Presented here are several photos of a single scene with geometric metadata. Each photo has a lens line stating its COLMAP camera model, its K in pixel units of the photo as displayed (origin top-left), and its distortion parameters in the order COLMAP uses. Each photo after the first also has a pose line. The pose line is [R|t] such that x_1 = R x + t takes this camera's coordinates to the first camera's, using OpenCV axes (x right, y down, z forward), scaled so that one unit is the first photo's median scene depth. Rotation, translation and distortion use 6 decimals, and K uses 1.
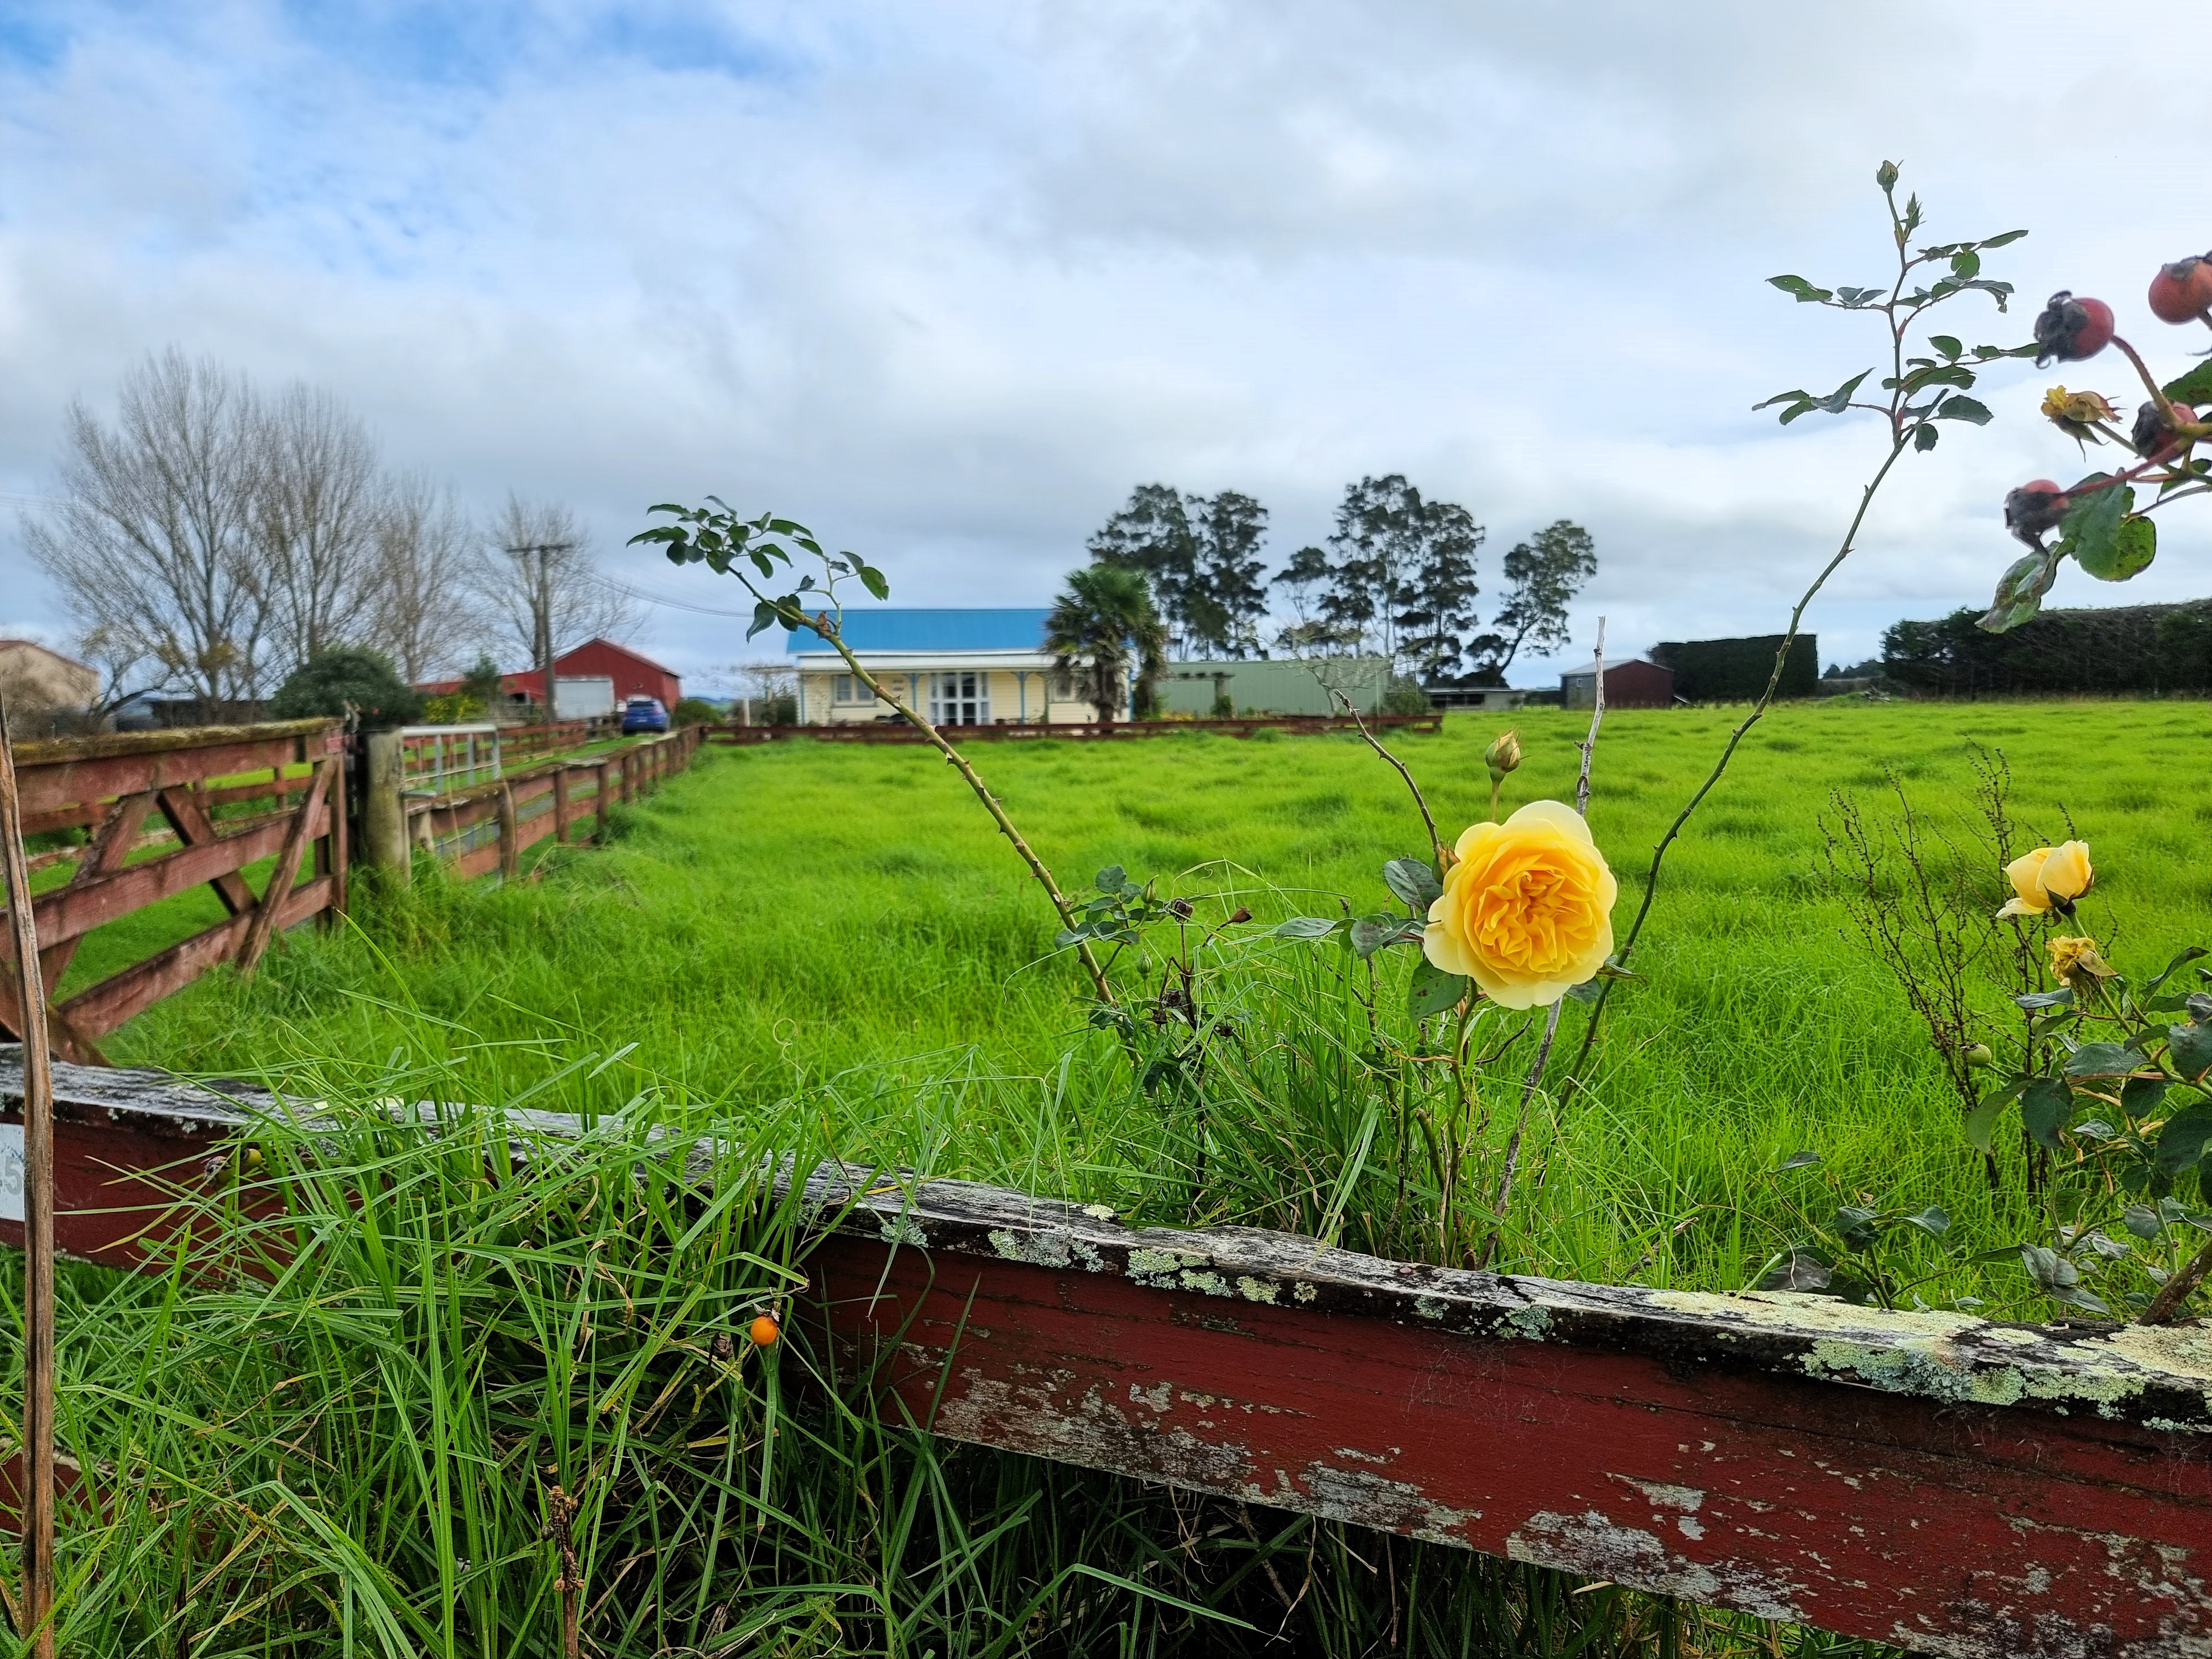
lens RADIAL K [[1519.2, 0, 1124.8], [0, 1519.2, 831.7], [0, 0, 1]] dist [0.072152, -0.066922]
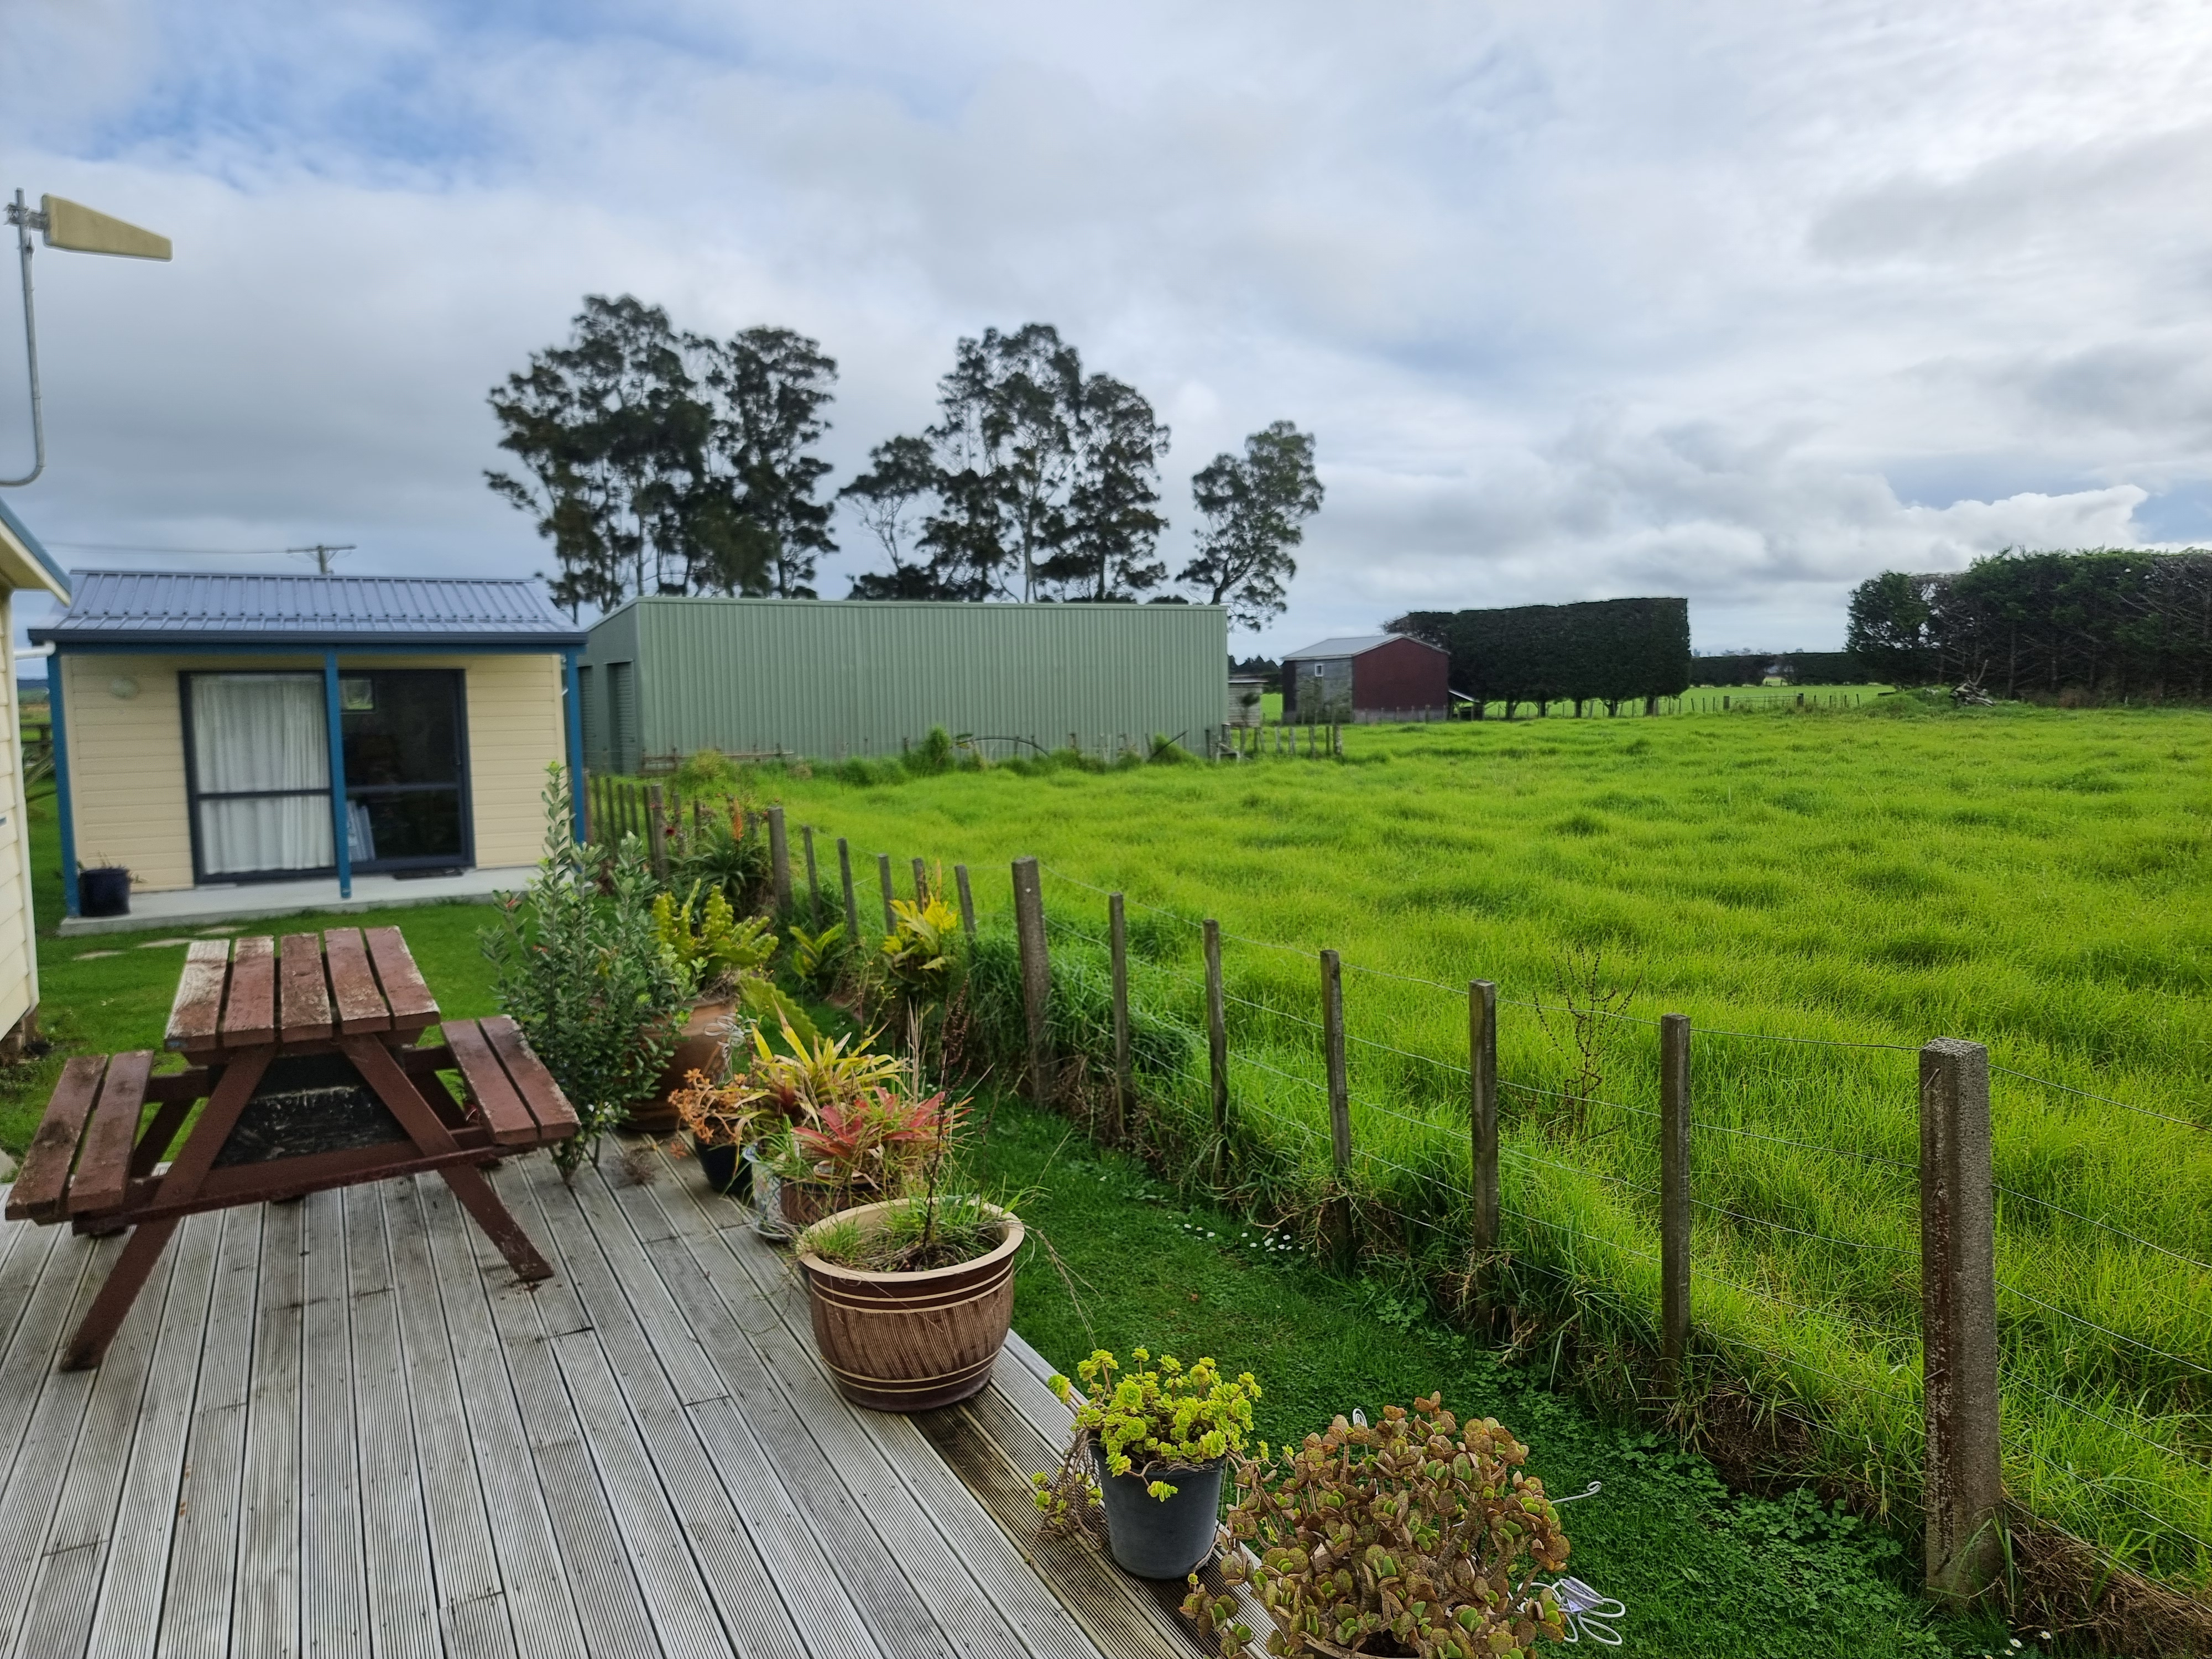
lens RADIAL K [[1519.2, 0, 1124.8], [0, 1519.2, 831.7], [0, 0, 1]] dist [0.072152, -0.066922]
pose [[0.946356, -0.028357, 0.321878, 0.006729], [0.025825, 0.999593, 0.012134, -0.037865], [-0.322091, -0.003171, 0.946703, 0.403331]]
